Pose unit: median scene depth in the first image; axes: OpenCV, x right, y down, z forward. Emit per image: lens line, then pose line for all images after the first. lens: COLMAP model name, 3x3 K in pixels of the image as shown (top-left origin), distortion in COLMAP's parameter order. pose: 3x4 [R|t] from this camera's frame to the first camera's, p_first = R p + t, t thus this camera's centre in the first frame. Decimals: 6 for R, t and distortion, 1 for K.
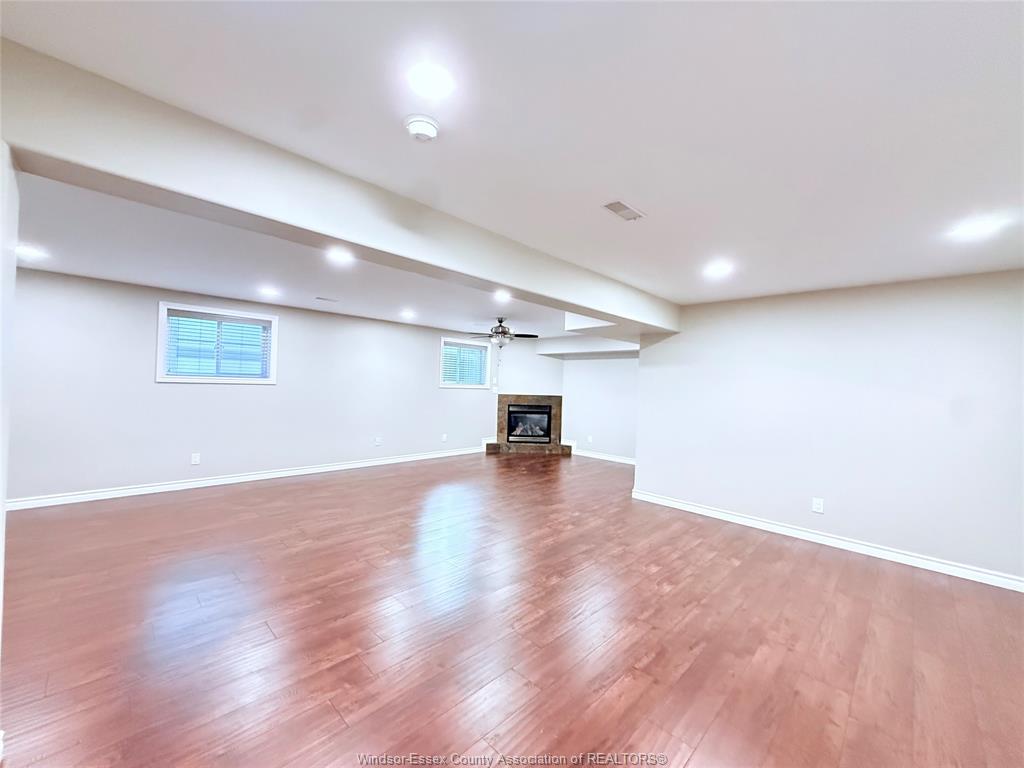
lens RADIAL K [[409.1, 0, 510.9], [0, 409.1, 376.8], [0, 0, 1]] dist [0.002178, 0.000300]
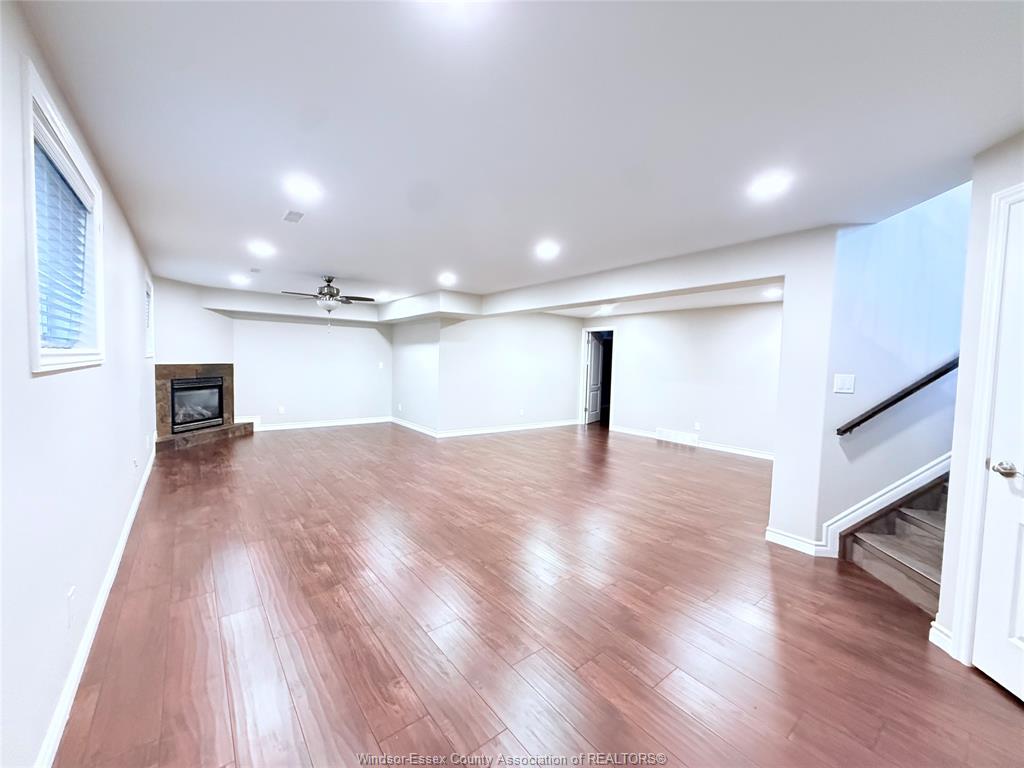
lens RADIAL K [[409.1, 0, 506.4], [0, 409.1, 391.7], [0, 0, 1]] dist [0.002178, 0.000300]
pose [[0.125383, -0.104505, 0.986589, -0.610323], [-0.044883, 0.992821, 0.110869, -0.012014], [-0.991093, -0.058182, 0.119792, 0.374672]]
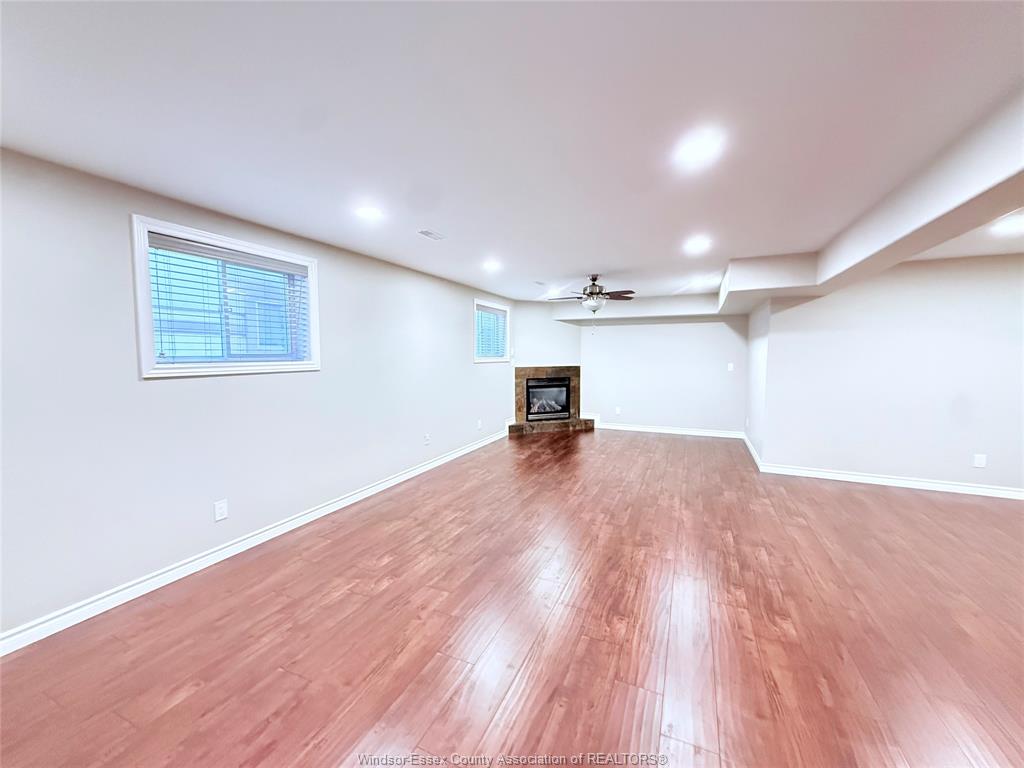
lens RADIAL K [[409.1, 0, 510.6], [0, 409.1, 375.0], [0, 0, 1]] dist [0.002178, 0.000300]
pose [[0.934891, -0.051672, 0.351153, -0.344899], [0.024494, 0.996380, 0.081406, -0.011645], [-0.354088, -0.067505, 0.932773, 0.205720]]
